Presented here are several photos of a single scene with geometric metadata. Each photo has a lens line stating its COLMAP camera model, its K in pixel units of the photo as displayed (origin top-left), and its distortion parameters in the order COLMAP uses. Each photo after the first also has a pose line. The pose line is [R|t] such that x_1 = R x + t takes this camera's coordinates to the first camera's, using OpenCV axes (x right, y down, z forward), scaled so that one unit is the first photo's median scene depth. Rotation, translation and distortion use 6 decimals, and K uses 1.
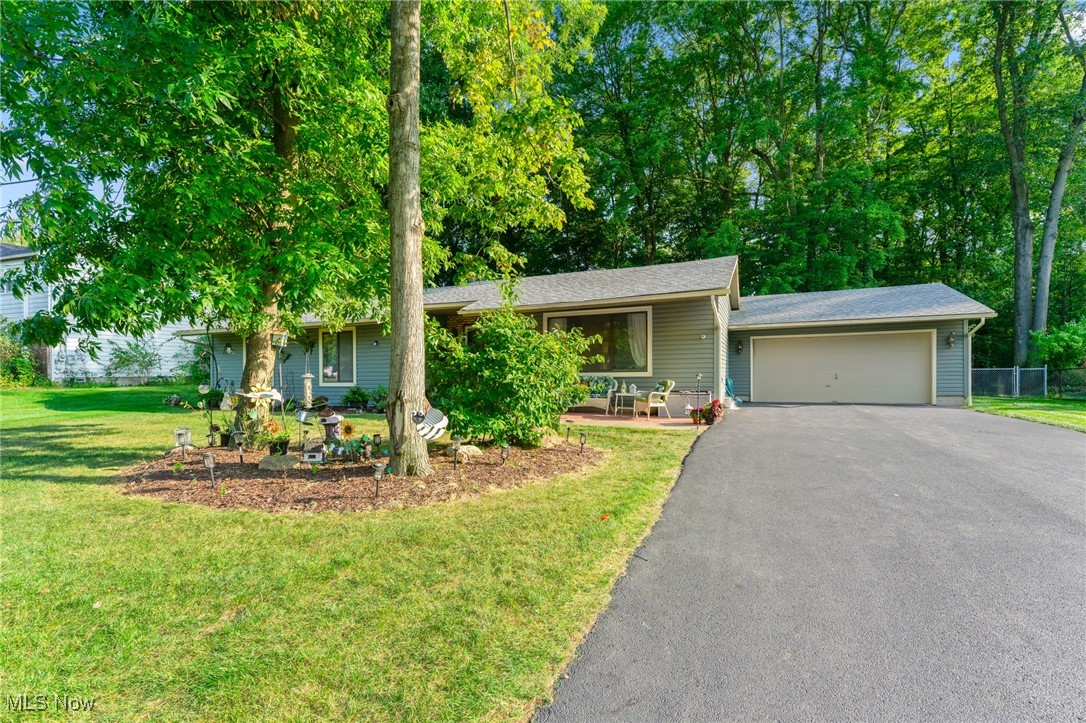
lens RADIAL K [[484.6, 0, 548.4], [0, 484.6, 369.3], [0, 0, 1]] dist [-0.001742, 0.000205]
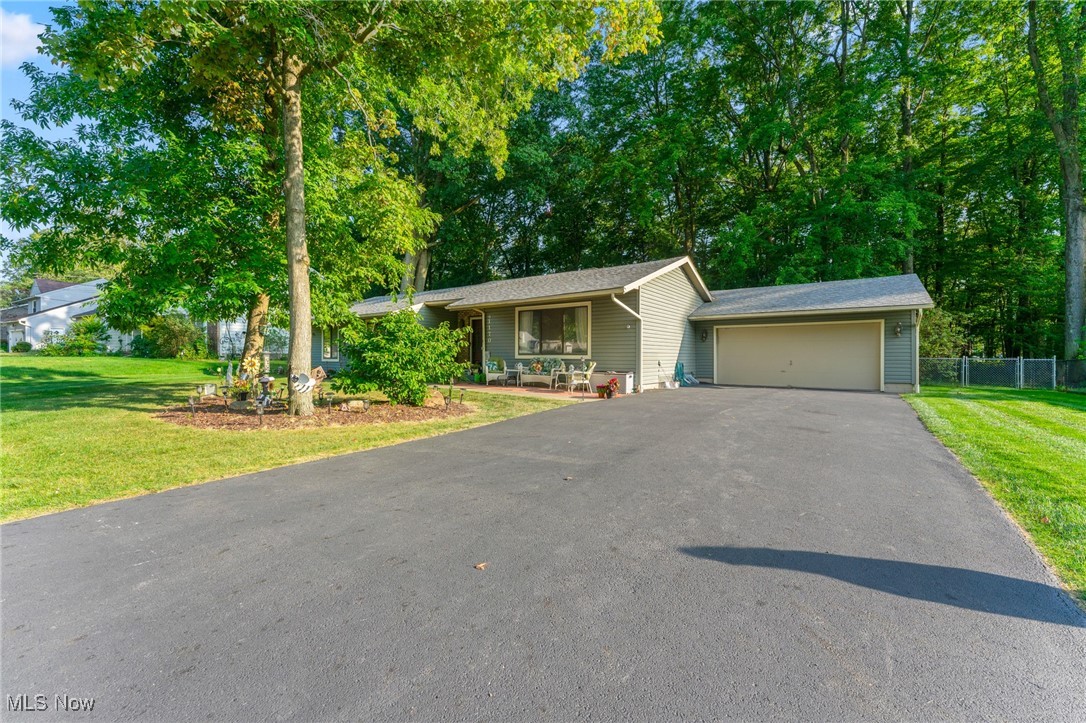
lens RADIAL K [[436.6, 0, 545.8], [0, 436.6, 355.8], [0, 0, 1]] dist [-0.000265, 0.001240]
pose [[0.977801, 0.016655, -0.208871, 0.297687], [-0.015164, 0.999847, 0.008739, -0.001066], [0.208985, -0.005378, 0.977904, -0.088289]]
